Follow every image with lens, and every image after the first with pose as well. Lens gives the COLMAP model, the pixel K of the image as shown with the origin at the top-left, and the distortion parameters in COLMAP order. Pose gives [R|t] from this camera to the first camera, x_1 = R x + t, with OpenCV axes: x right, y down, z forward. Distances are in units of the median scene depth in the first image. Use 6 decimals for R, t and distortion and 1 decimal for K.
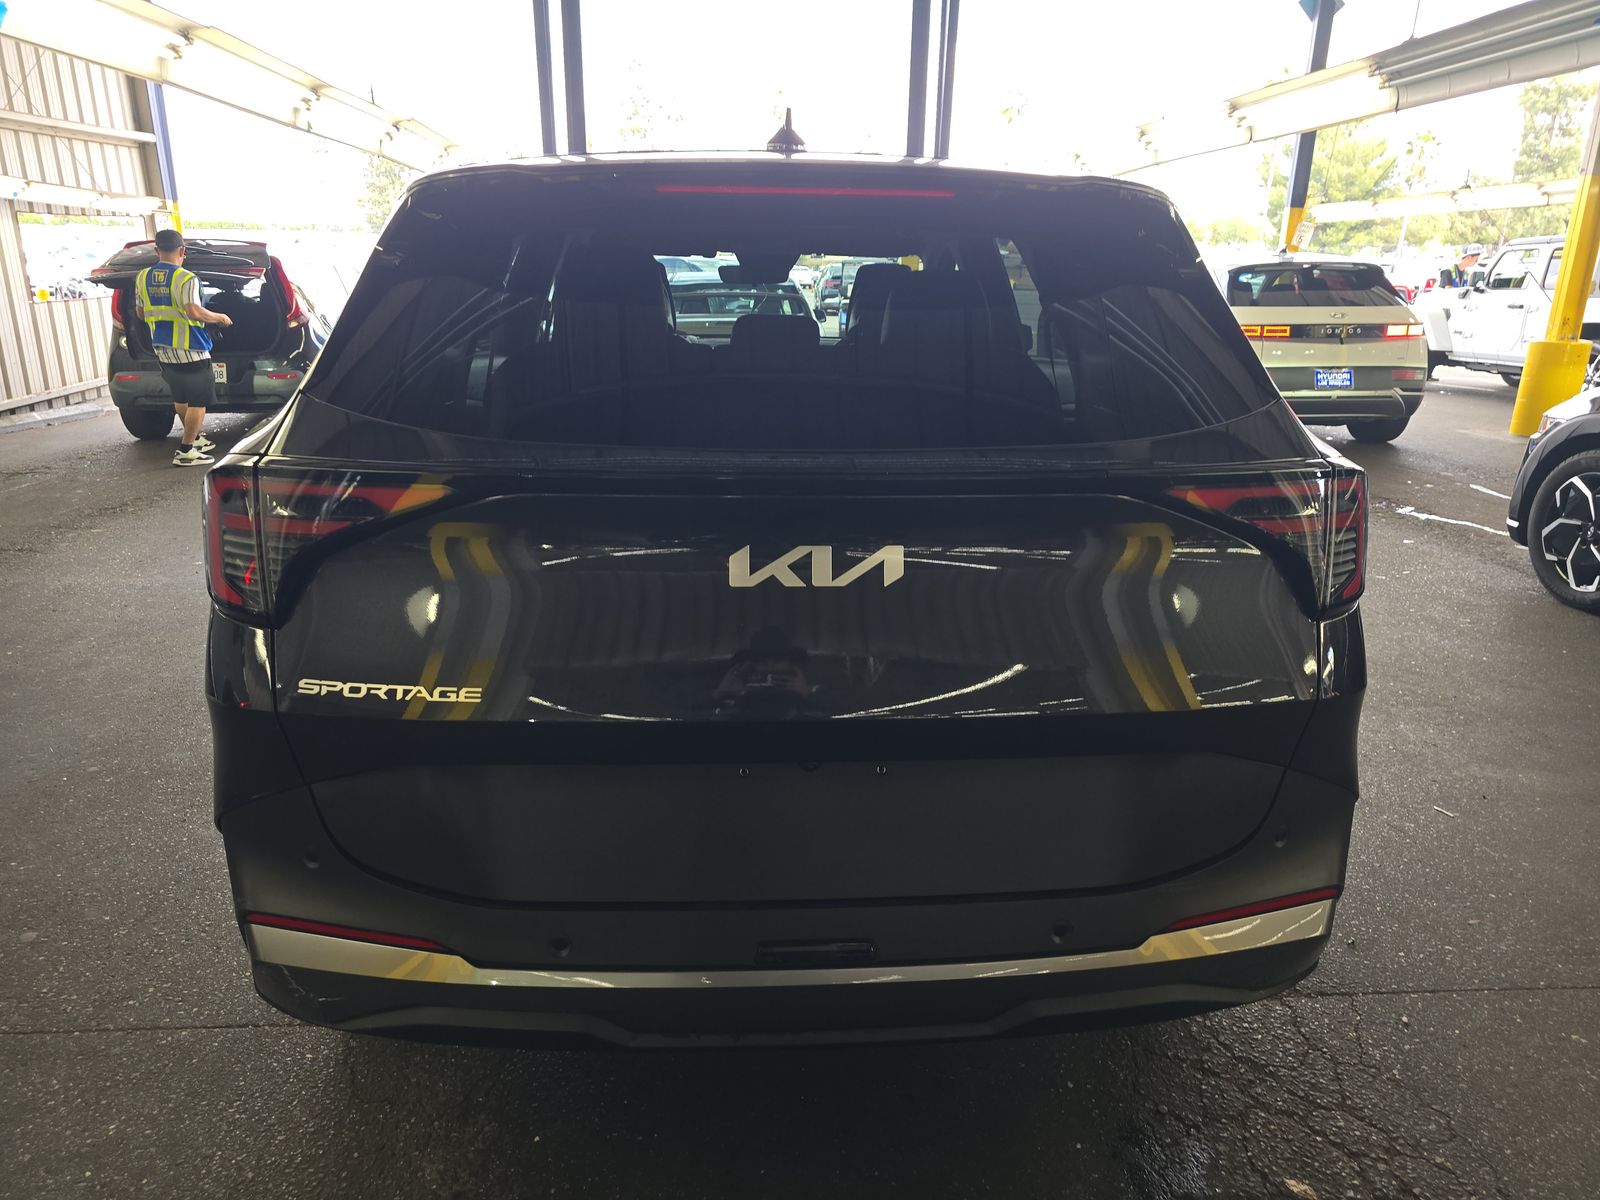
lens RADIAL K [[1089.3, 0, 796.0], [0, 1089.3, 600.9], [0, 0, 1]] dist [0.031152, -0.028447]
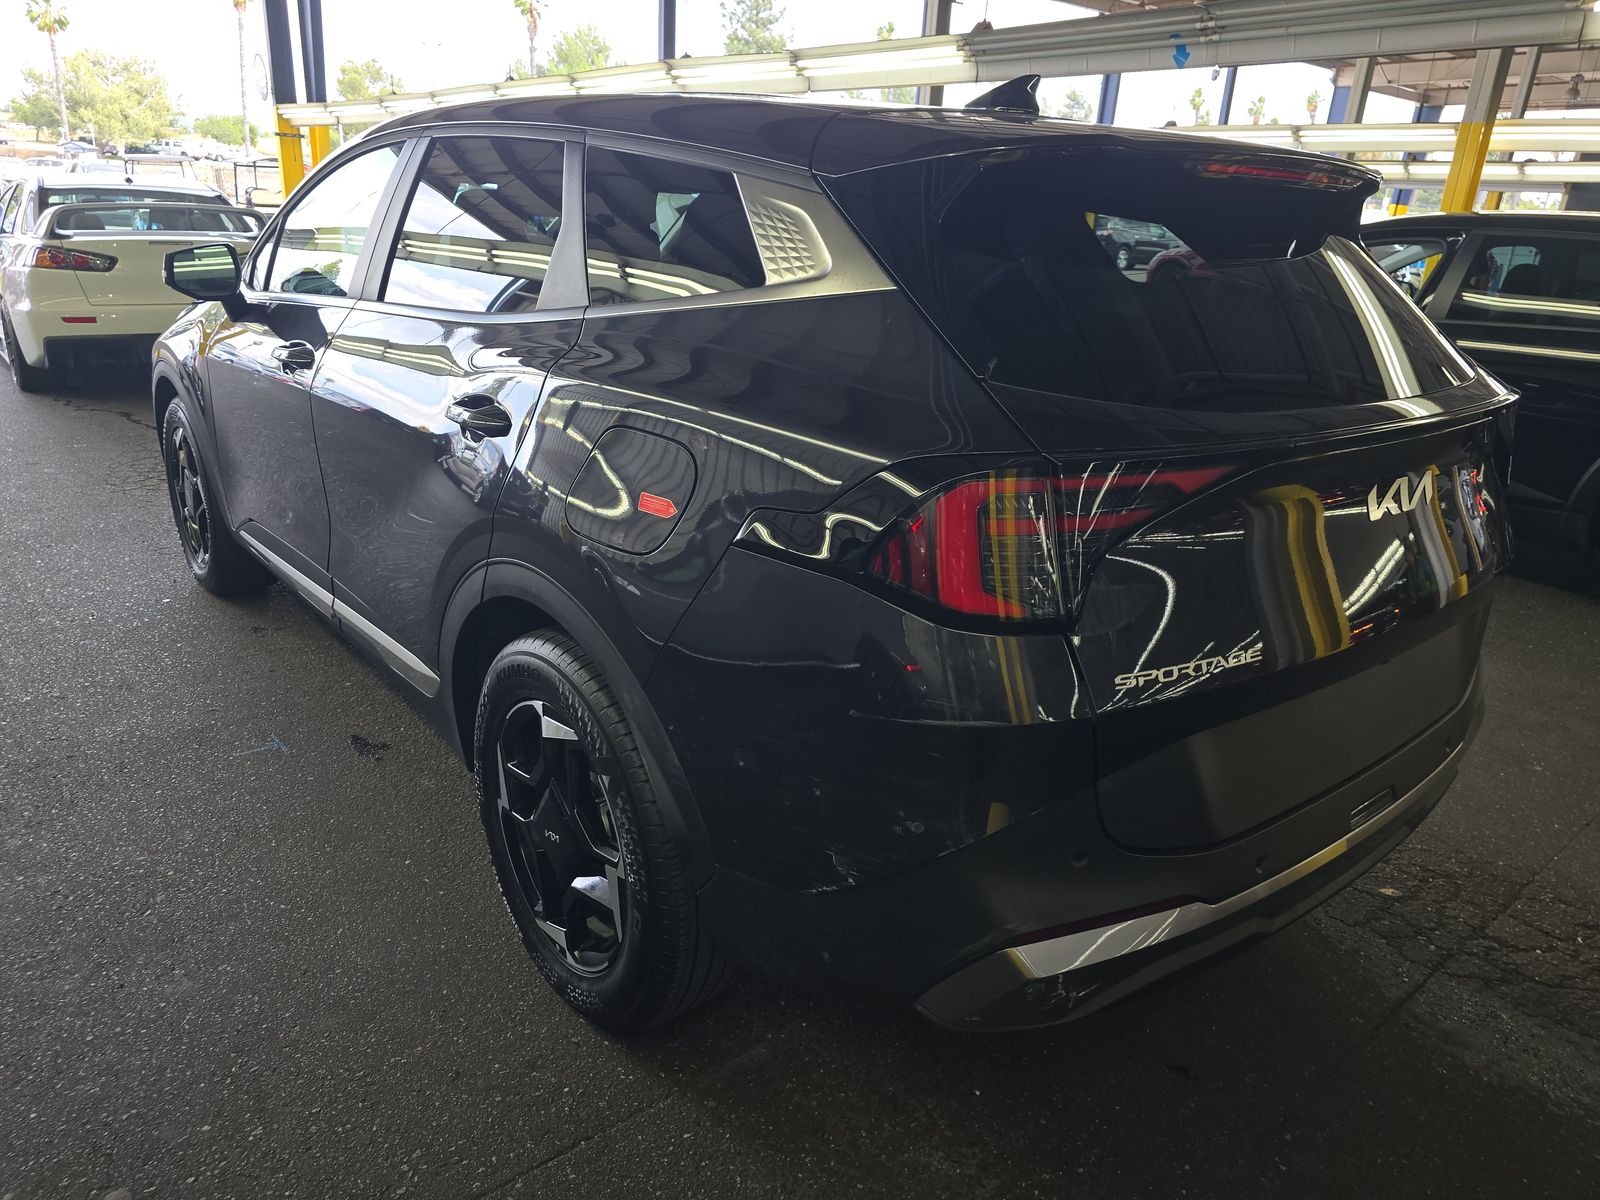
lens RADIAL K [[1089.3, 0, 796.0], [0, 1089.3, 600.9], [0, 0, 1]] dist [0.031152, -0.028447]
pose [[0.811407, -0.177205, 0.556972, -1.233781], [0.138967, 0.984096, 0.110648, -0.145084], [-0.567721, -0.012380, 0.823128, 0.361604]]
